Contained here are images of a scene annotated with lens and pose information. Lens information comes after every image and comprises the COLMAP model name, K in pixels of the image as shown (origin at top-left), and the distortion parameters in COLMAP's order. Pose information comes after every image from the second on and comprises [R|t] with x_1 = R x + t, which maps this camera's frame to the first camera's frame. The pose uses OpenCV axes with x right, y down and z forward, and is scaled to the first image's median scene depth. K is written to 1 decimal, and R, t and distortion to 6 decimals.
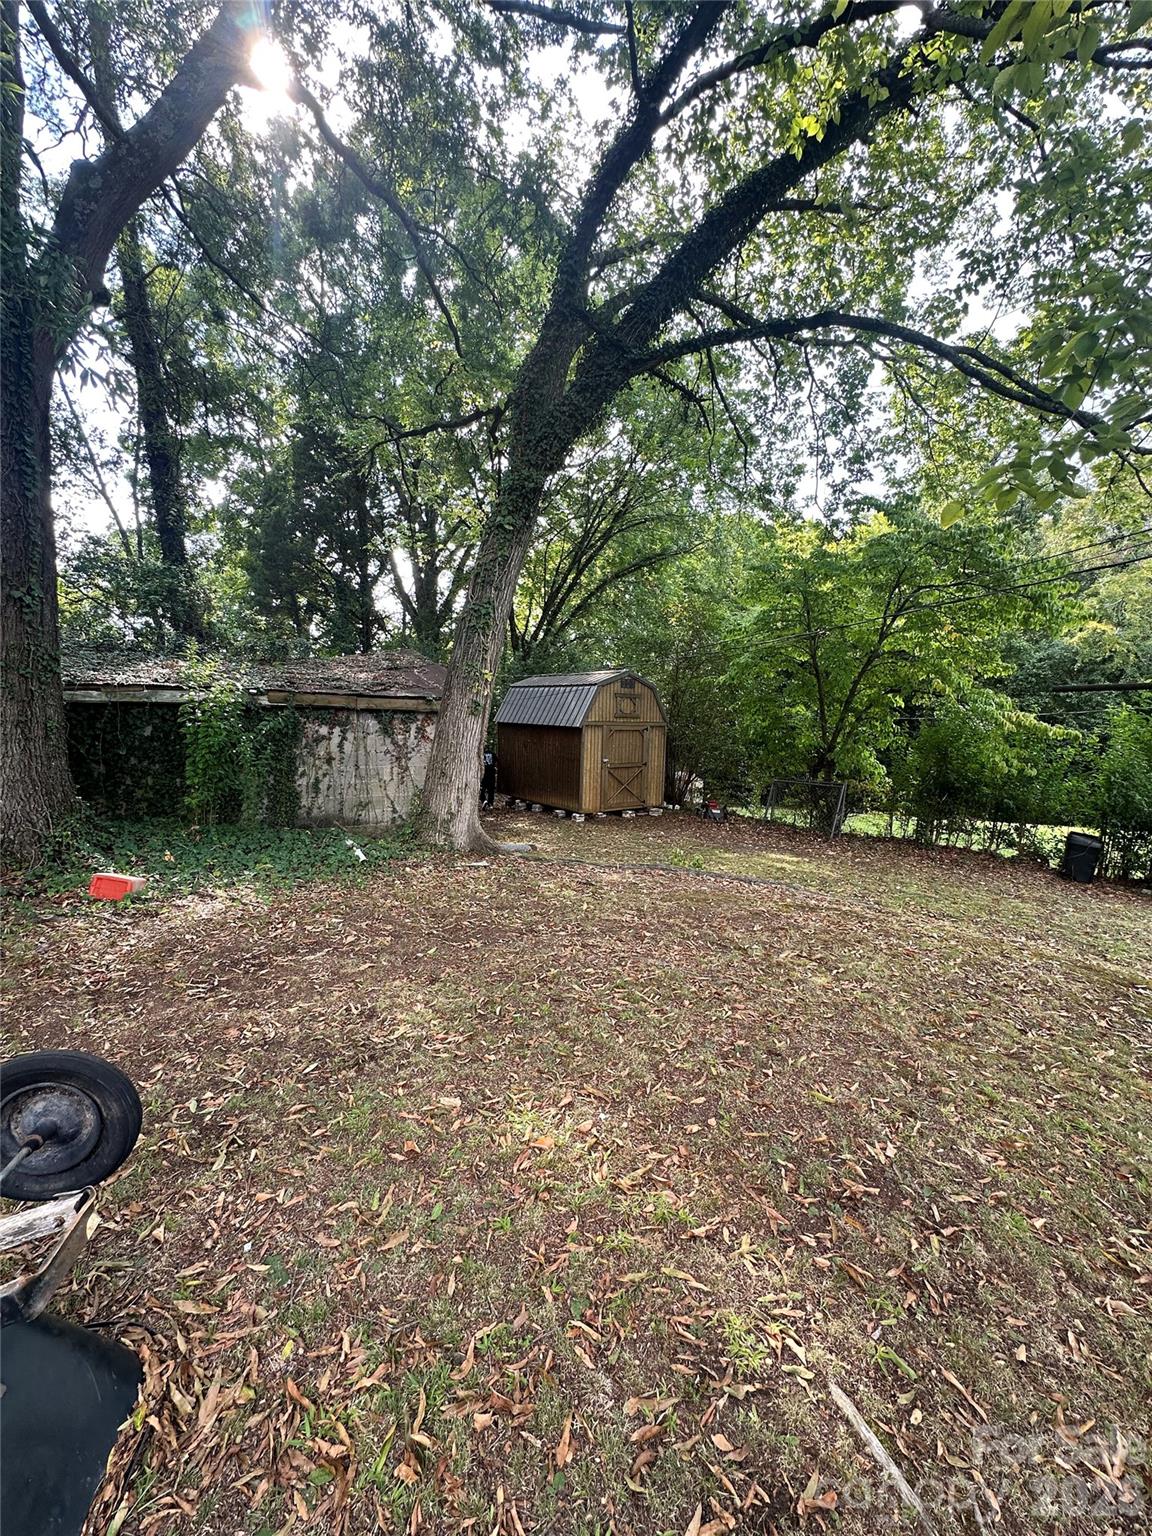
lens RADIAL K [[610.9, 0, 576.0], [0, 610.9, 768.0], [0, 0, 1]] dist [-0.002740, -0.000036]
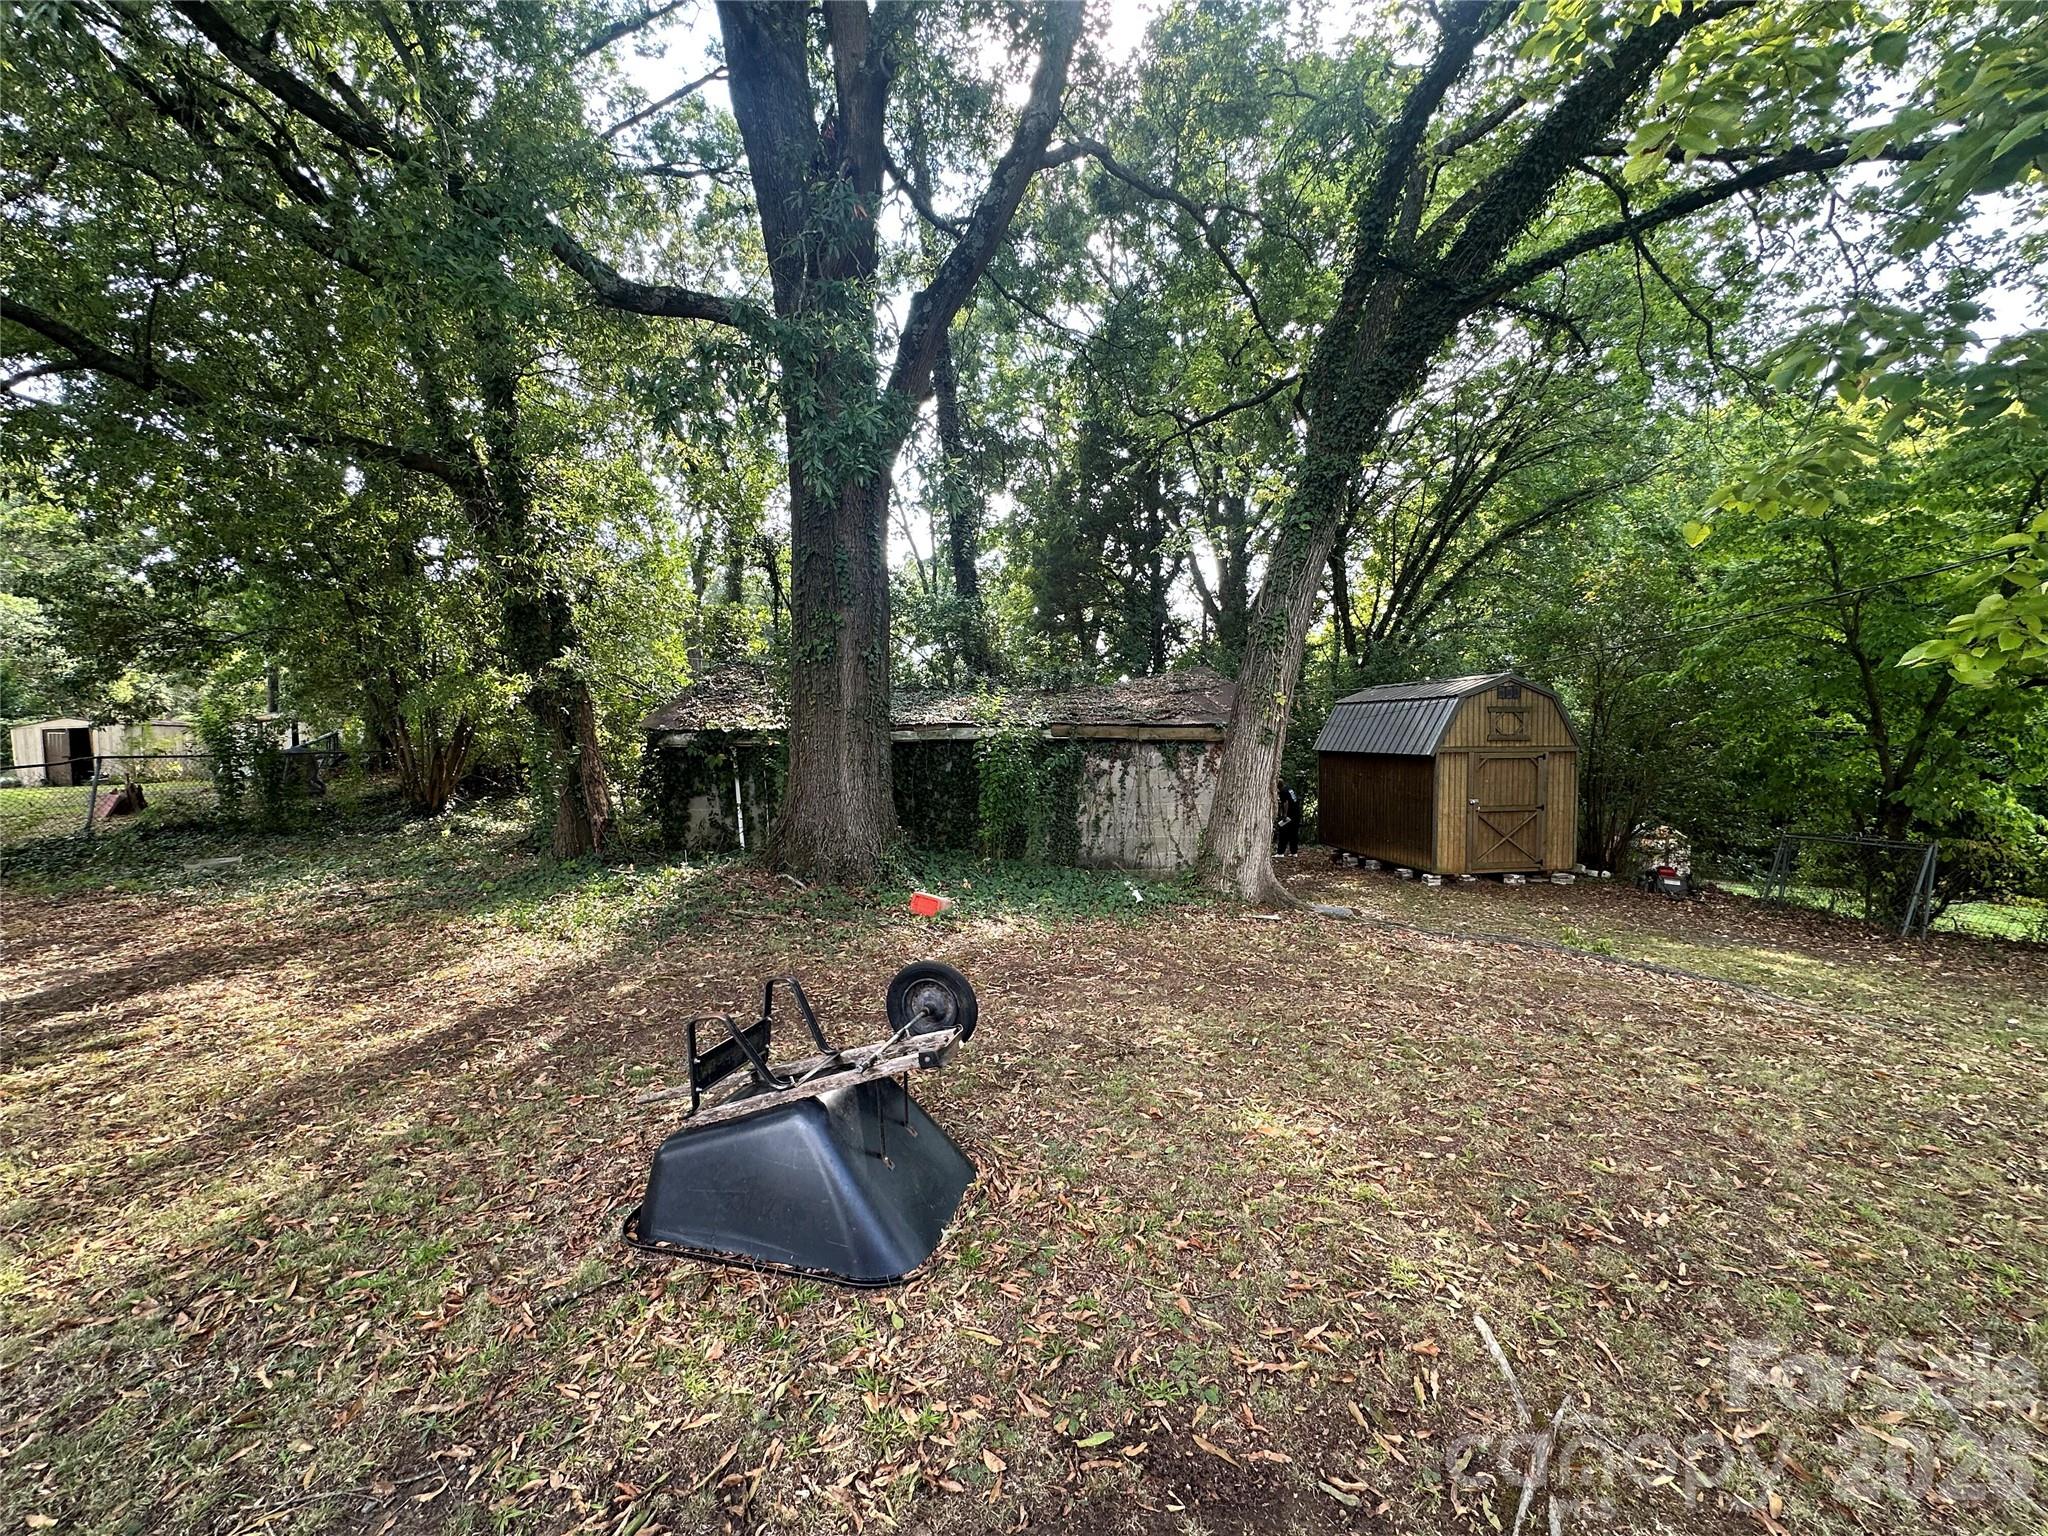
lens RADIAL K [[814.6, 0, 1024.0], [0, 814.6, 768.0], [0, 0, 1]] dist [-0.002740, -0.000036]
pose [[0.878255, -0.010453, -0.478079, 0.055411], [-0.015802, 0.998581, -0.050862, 0.007077], [0.477932, 0.052224, 0.876843, -0.113069]]
